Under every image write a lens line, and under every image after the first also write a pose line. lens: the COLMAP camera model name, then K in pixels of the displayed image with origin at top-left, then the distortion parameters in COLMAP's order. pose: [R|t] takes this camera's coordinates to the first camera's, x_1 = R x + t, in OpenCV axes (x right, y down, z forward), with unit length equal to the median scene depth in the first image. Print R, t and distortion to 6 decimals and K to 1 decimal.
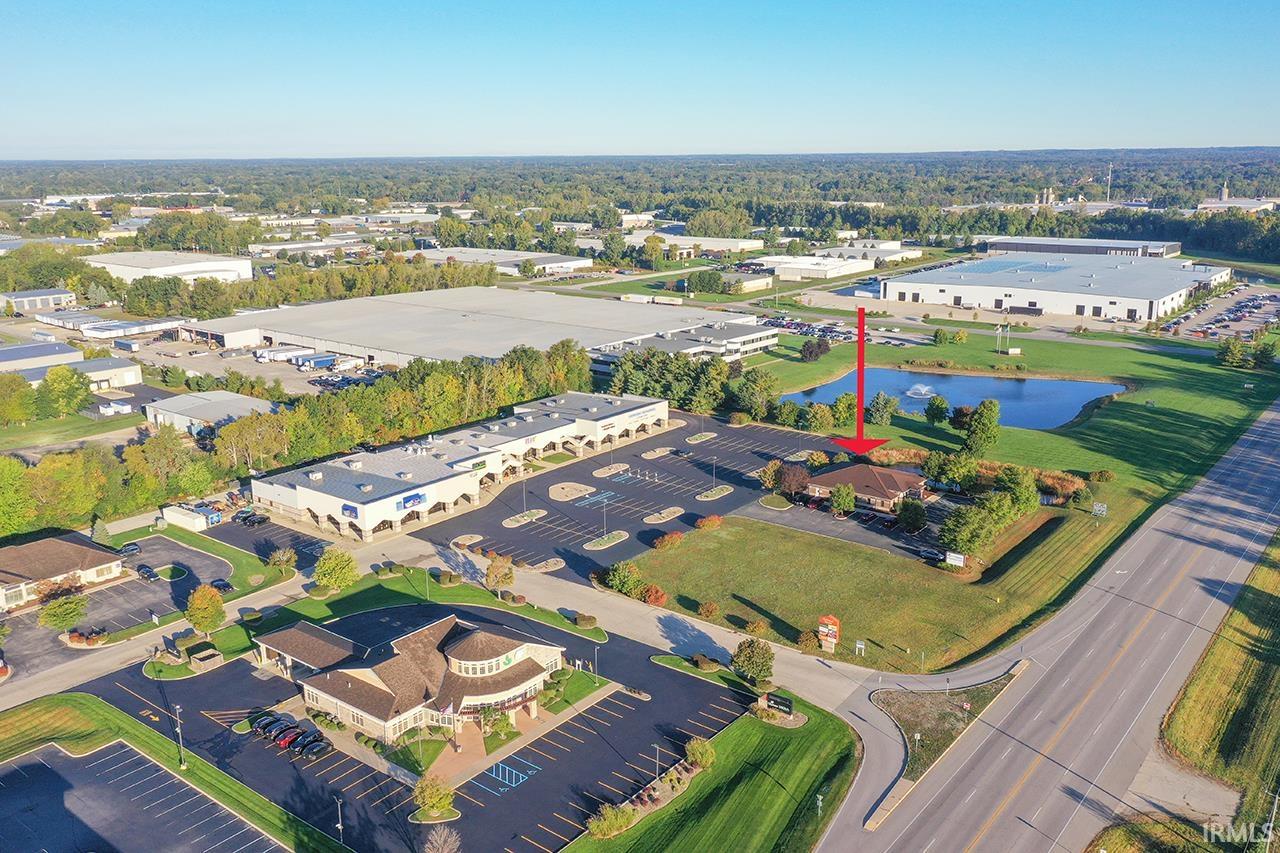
lens RADIAL K [[1079.9, 0, 642.8], [0, 1079.9, 425.5], [0, 0, 1]] dist [-0.011792, 0.011245]
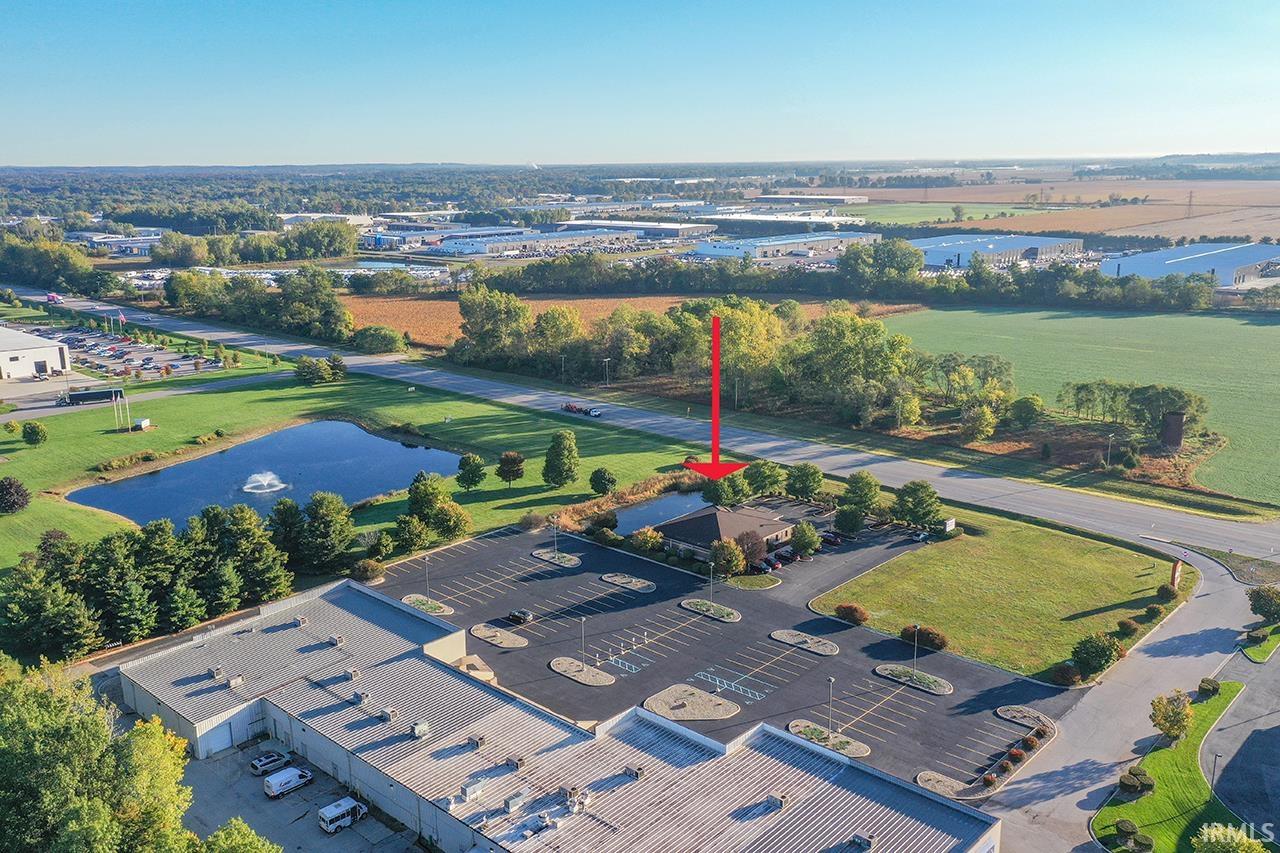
lens RADIAL K [[1079.9, 0, 644.7], [0, 1079.9, 424.7], [0, 0, 1]] dist [-0.011792, 0.011245]
pose [[0.073837, -0.223433, 0.971919, -0.657405], [0.248759, 0.947899, 0.199013, -0.227475], [-0.965747, 0.227079, 0.125571, 0.949317]]
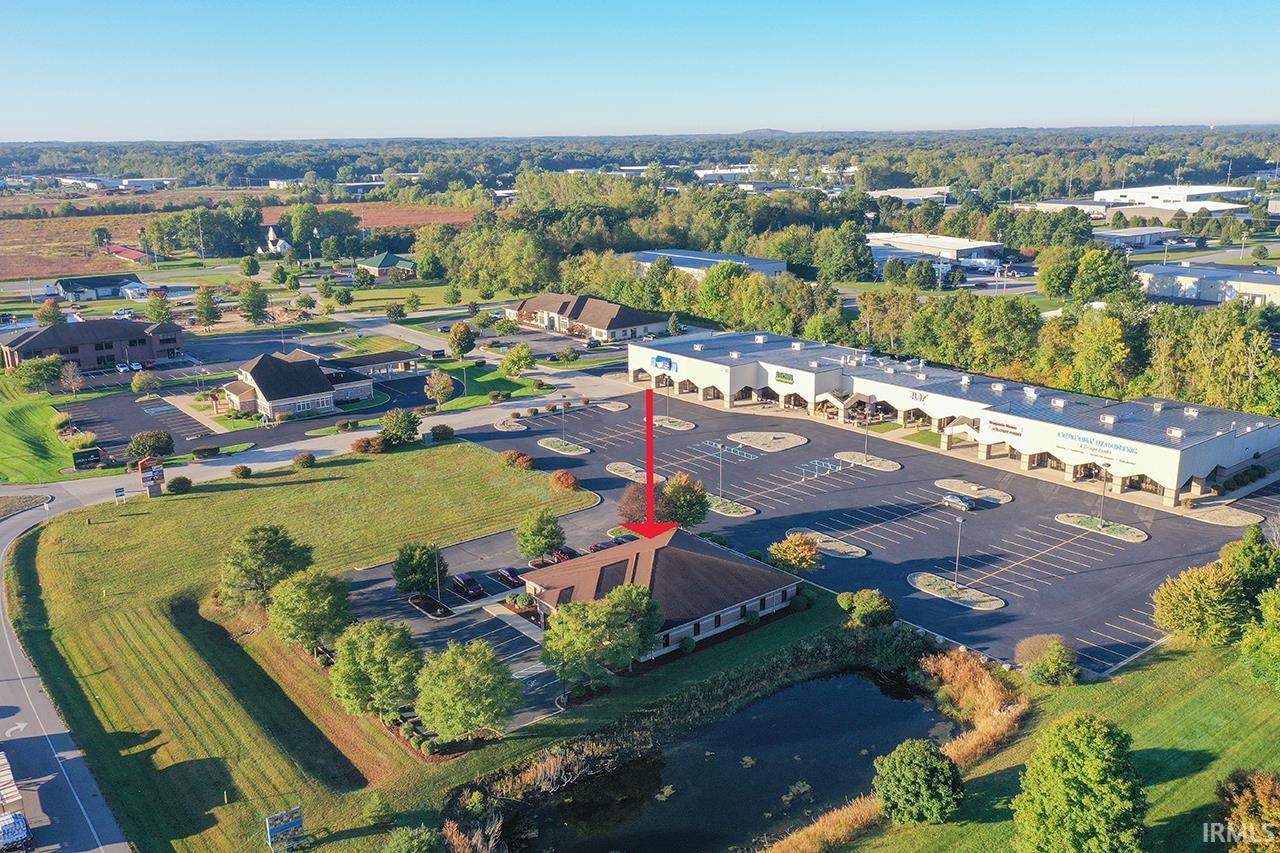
lens RADIAL K [[1079.9, 0, 643.4], [0, 1079.9, 423.1], [0, 0, 1]] dist [-0.011792, 0.011245]
pose [[-0.235790, 0.260219, -0.936317, 0.651346], [-0.222792, 0.923347, 0.312720, -0.163742], [0.945921, 0.282340, -0.159742, 1.074371]]
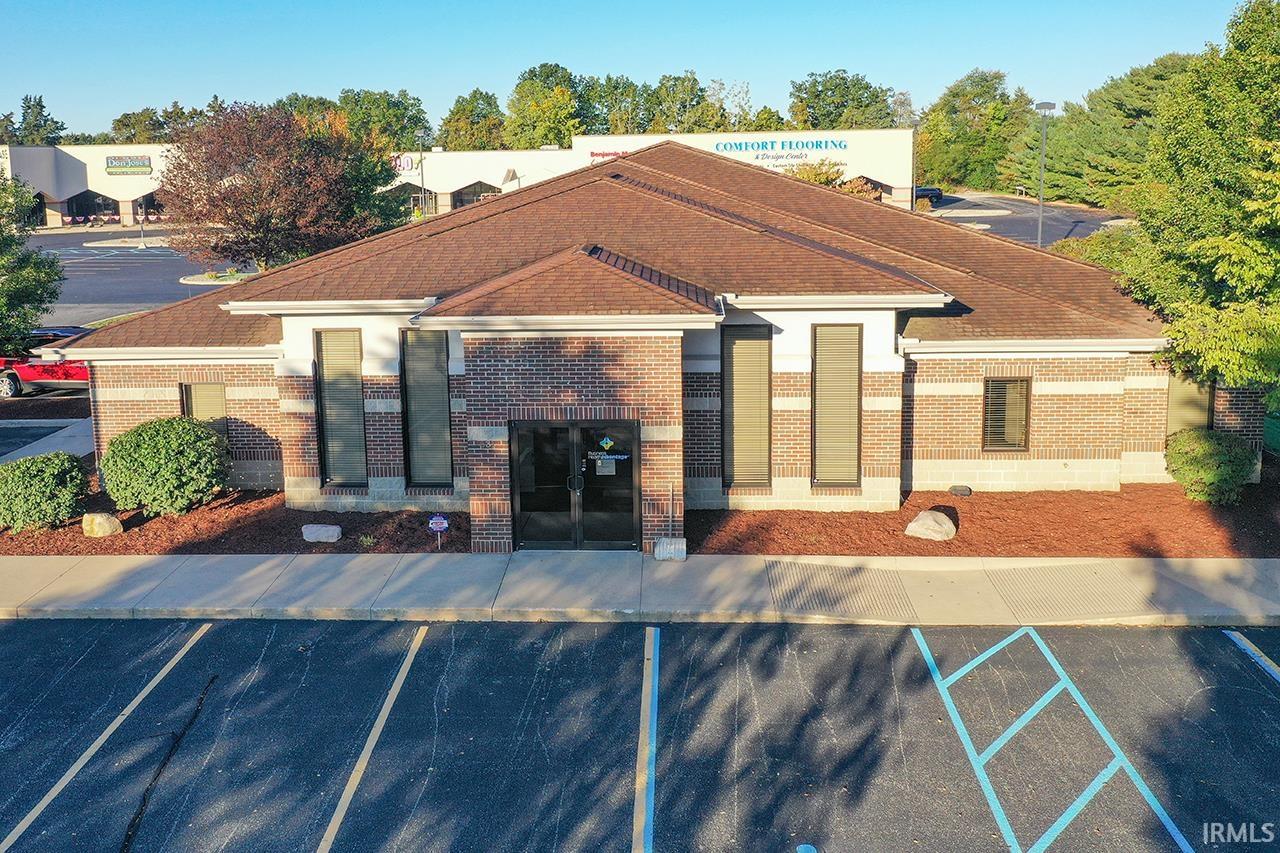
lens RADIAL K [[1079.9, 0, 624.6], [0, 1079.9, 373.4], [0, 0, 1]] dist [-0.011792, 0.011245]
pose [[0.572331, 0.158221, -0.804614, 0.305606], [-0.189043, 0.980237, 0.058288, 0.056400], [0.797935, 0.118746, 0.590931, 0.951777]]
